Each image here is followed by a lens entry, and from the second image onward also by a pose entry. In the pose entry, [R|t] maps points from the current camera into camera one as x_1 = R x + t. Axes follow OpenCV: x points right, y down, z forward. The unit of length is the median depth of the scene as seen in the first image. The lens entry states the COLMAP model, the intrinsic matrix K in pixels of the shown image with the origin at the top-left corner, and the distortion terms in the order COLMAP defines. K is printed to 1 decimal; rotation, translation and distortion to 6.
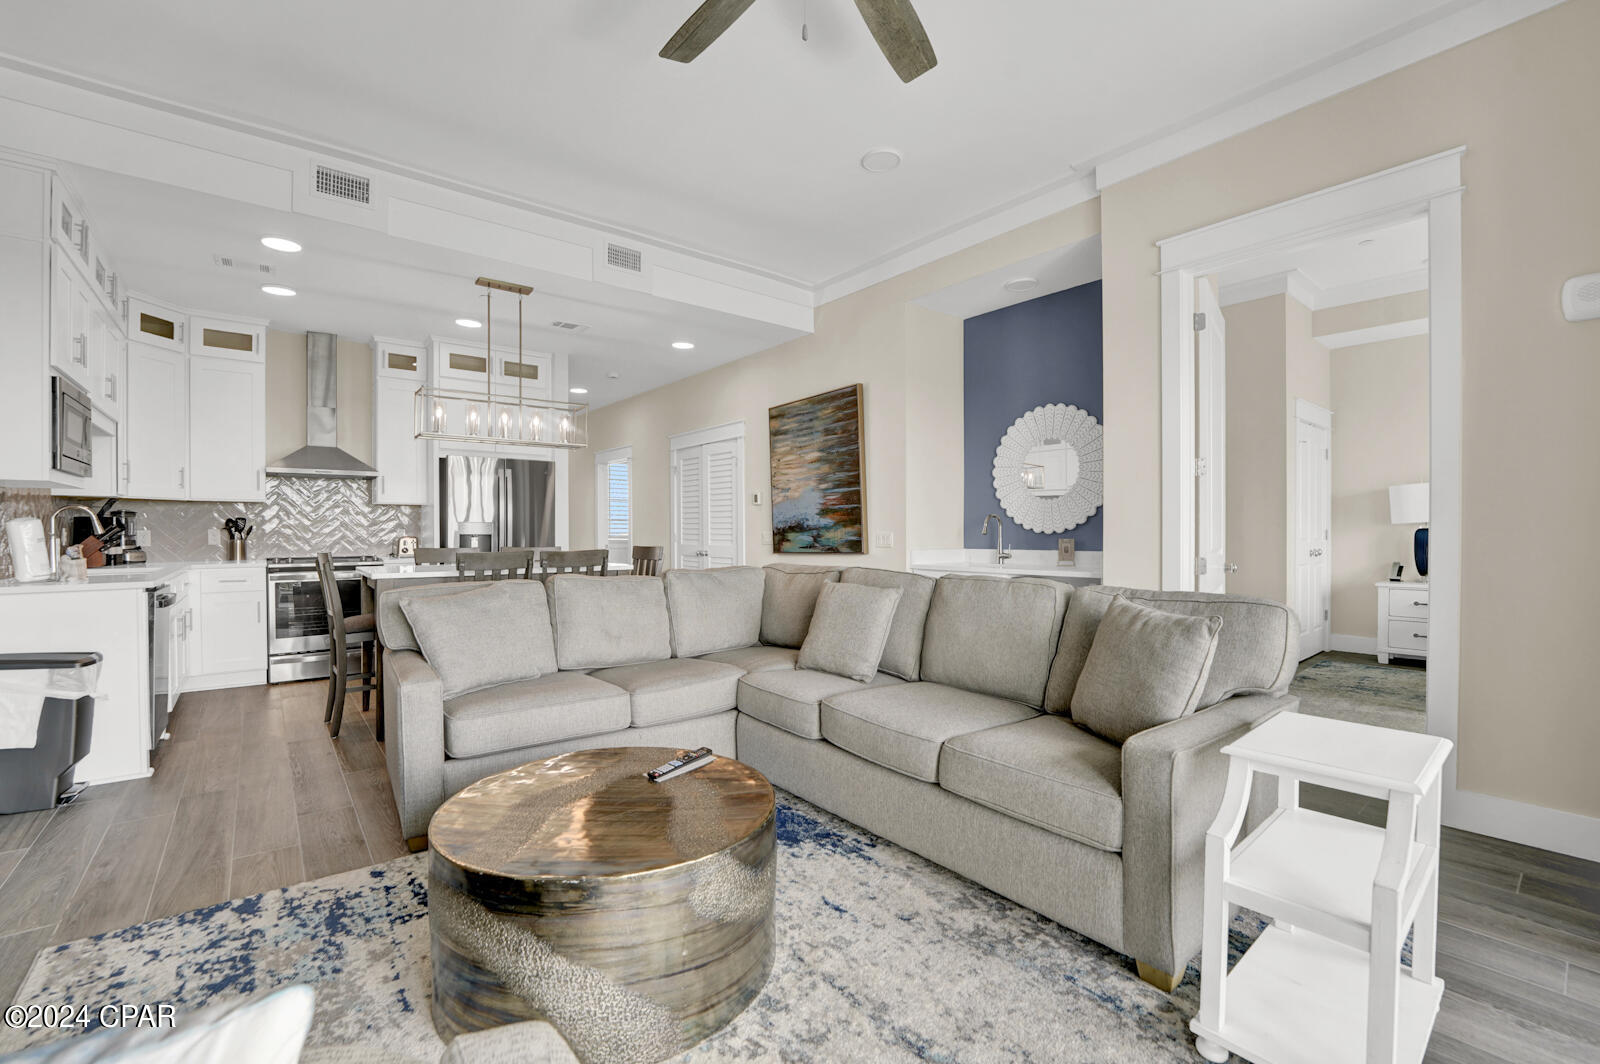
lens RADIAL K [[671.3, 0, 787.2], [0, 671.3, 532.4], [0, 0, 1]] dist [-0.026131, 0.001209]
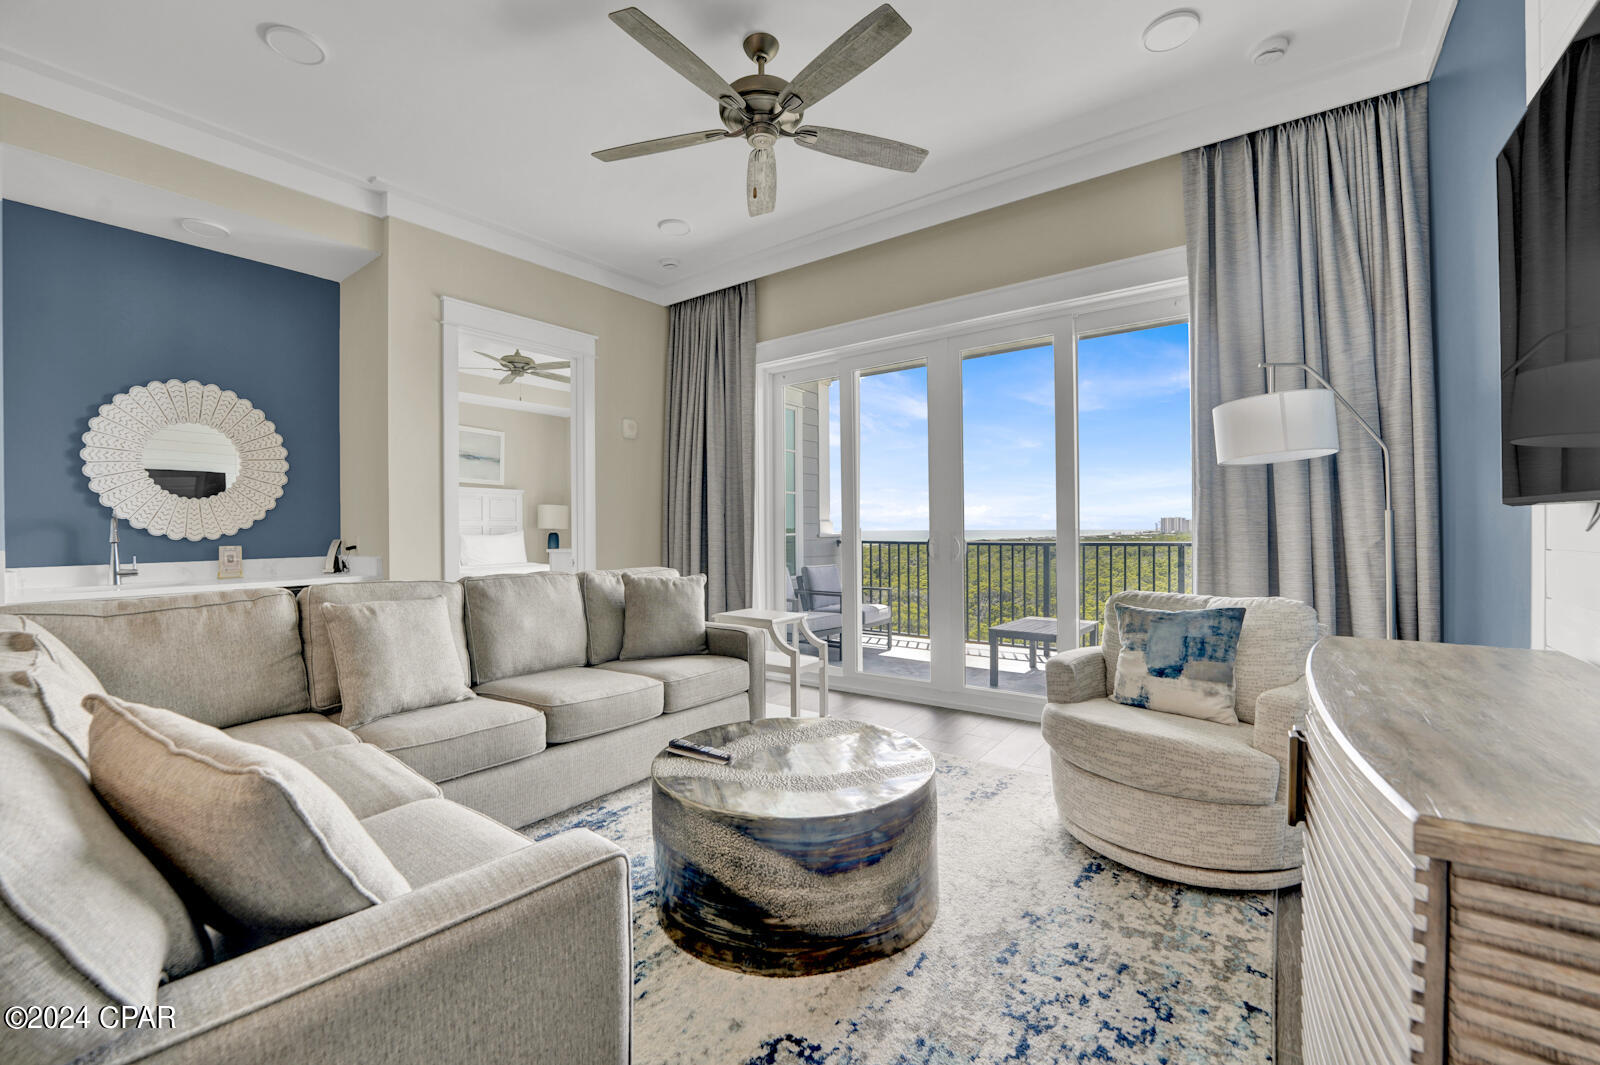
lens RADIAL K [[649.8, 0, 786.2], [0, 649.8, 532.5], [0, 0, 1]] dist [-0.026211, 0.001237]
pose [[-0.249517, -0.000934, 0.968370, -0.524846], [0.014129, 0.999890, 0.004605, -0.001471], [-0.968267, 0.014831, -0.249477, 0.495250]]
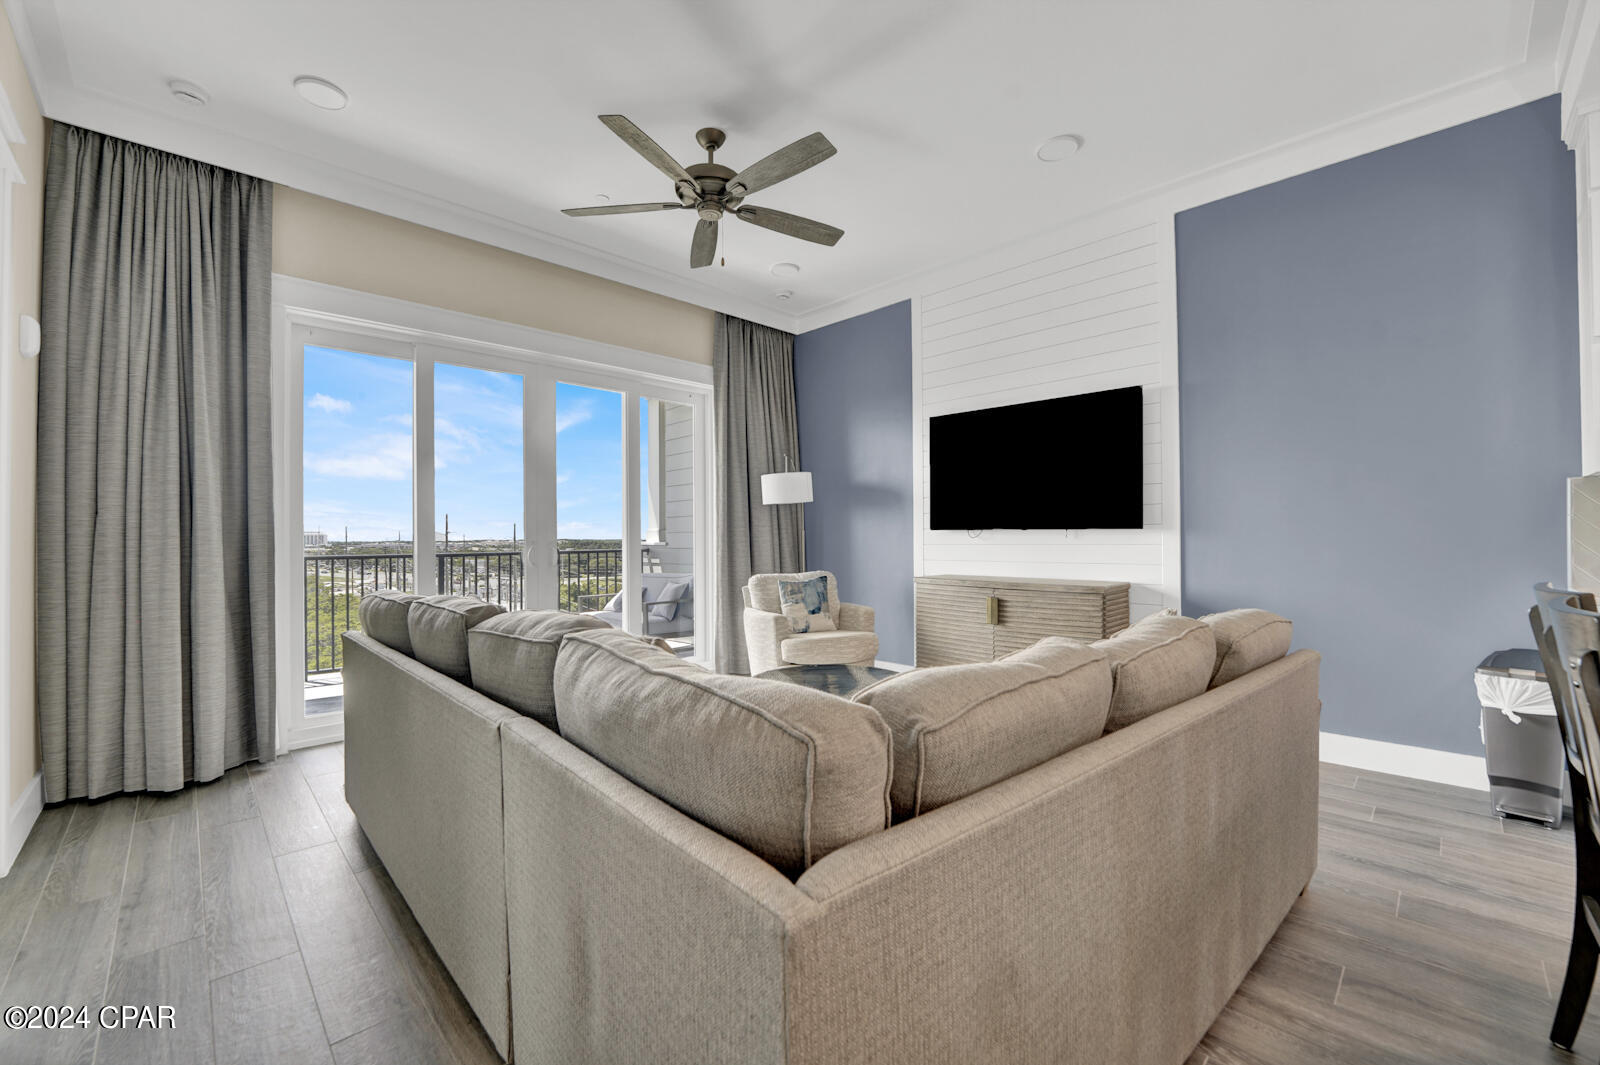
lens RADIAL K [[649.8, 0, 786.2], [0, 649.8, 532.5], [0, 0, 1]] dist [-0.026211, 0.001237]
pose [[-0.996182, 0.007859, -0.086951, 0.005116], [0.008203, 0.999960, -0.003601, -0.002645], [0.086919, -0.004301, -0.996206, 1.055481]]
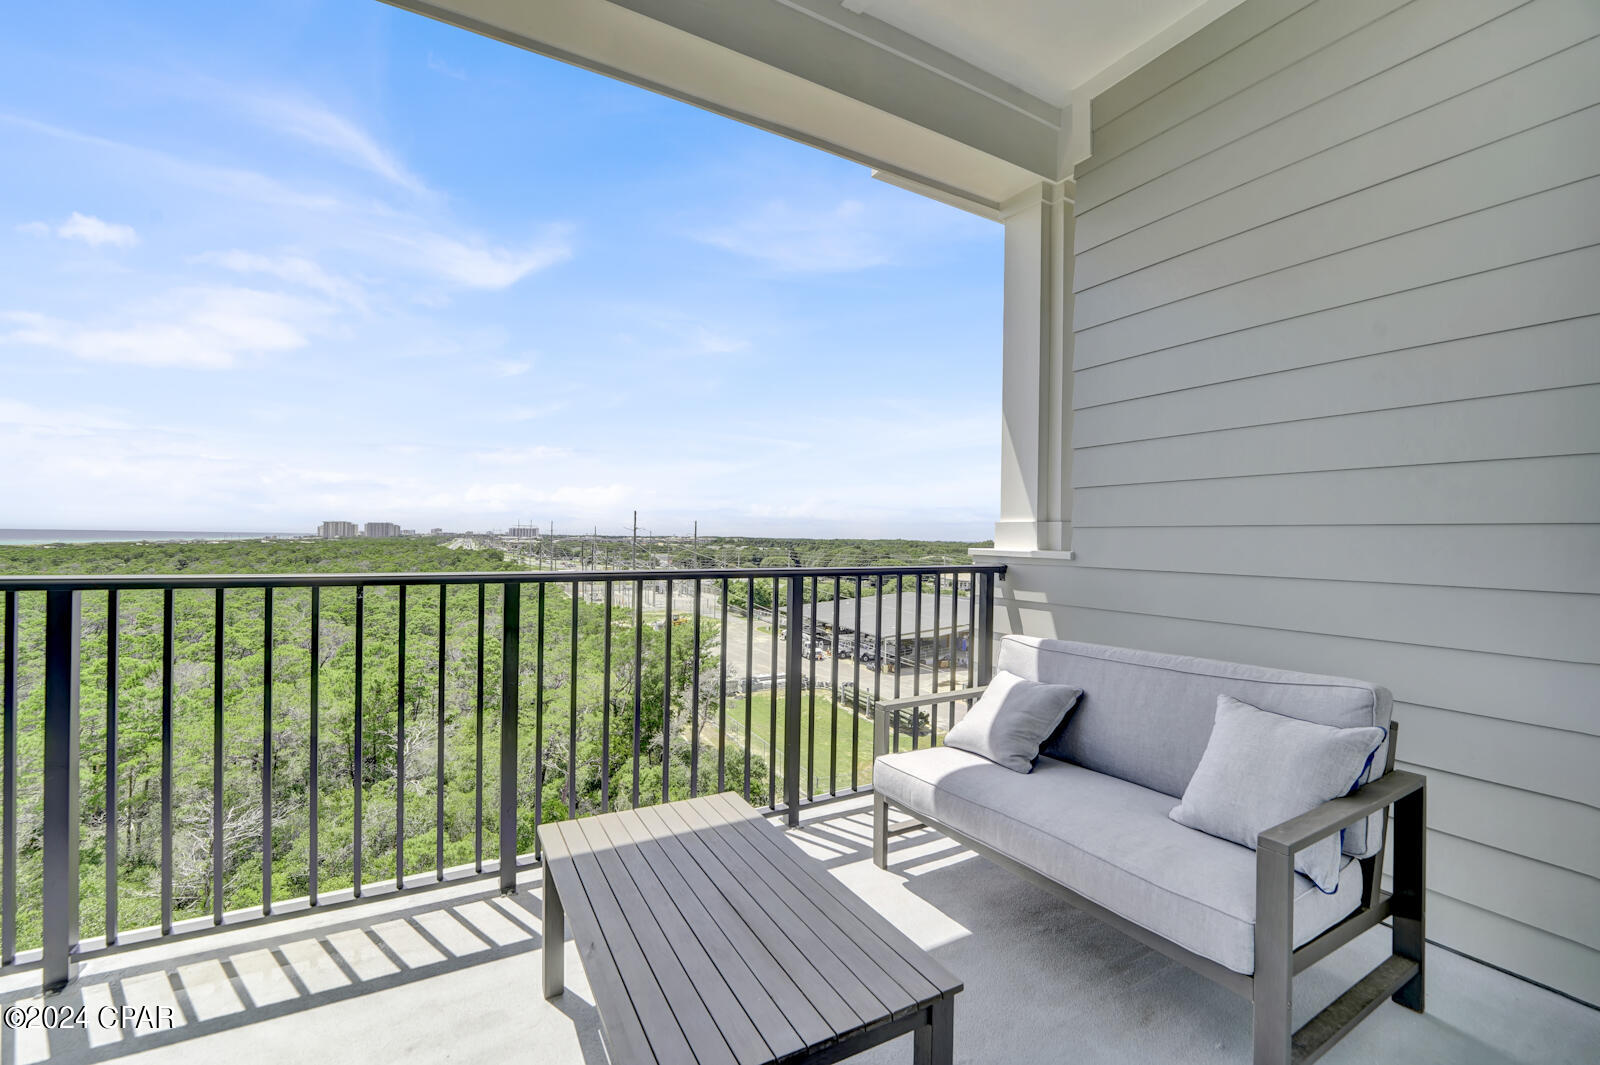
lens RADIAL K [[651.4, 0, 793.0], [0, 651.4, 535.9], [0, 0, 1]] dist [-0.026662, 0.003104]
pose [[-0.986987, -0.012122, 0.160341, 0.324594], [-0.012000, 0.999926, 0.001732, -0.000716], [-0.160350, -0.000214, -0.987060, 0.102543]]
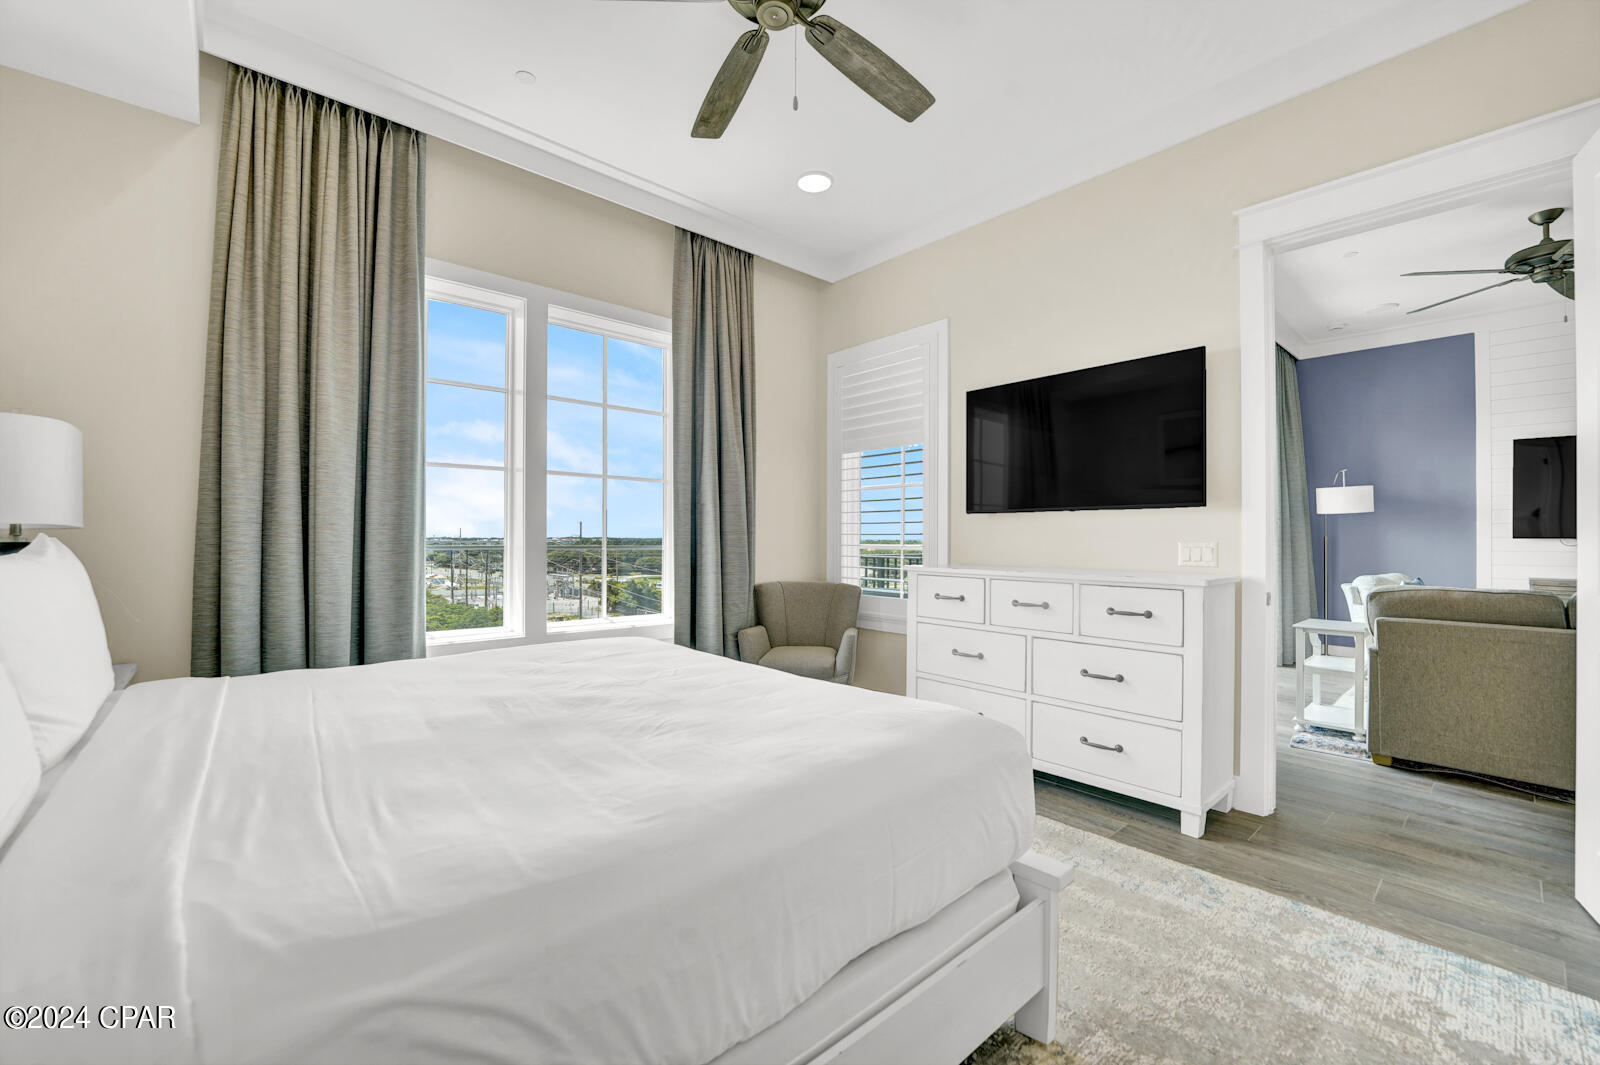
lens RADIAL K [[649.8, 0, 786.2], [0, 649.8, 532.5], [0, 0, 1]] dist [-0.026211, 0.001237]
pose [[-0.999426, -0.003803, -0.033670, 1.016486], [-0.003636, 0.999981, -0.004994, -0.009511], [0.033688, -0.004868, -0.999421, 1.132909]]
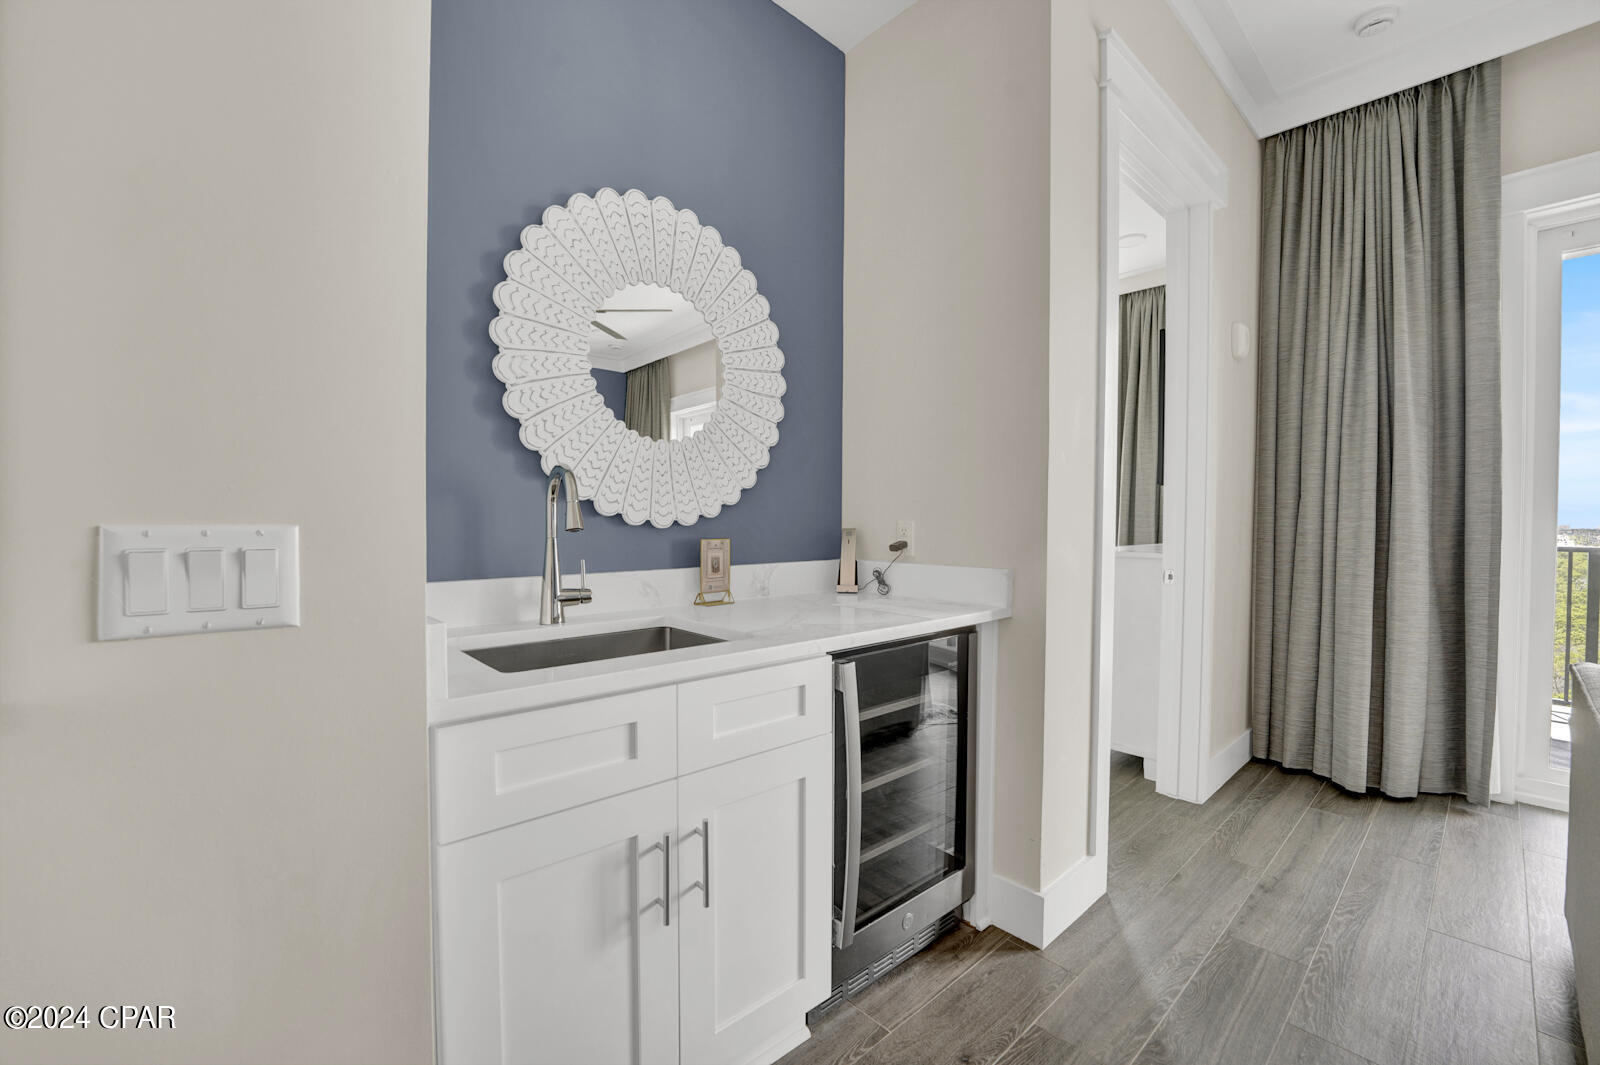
lens RADIAL K [[654.2, 0, 791.7], [0, 654.2, 532.5], [0, 0, 1]] dist [-0.037233, 0.007037]
pose [[-0.056768, -0.016384, 0.998253, 0.005044], [-0.002409, 0.999865, 0.016273, -0.001532], [-0.998384, -0.001481, -0.056800, 0.936896]]
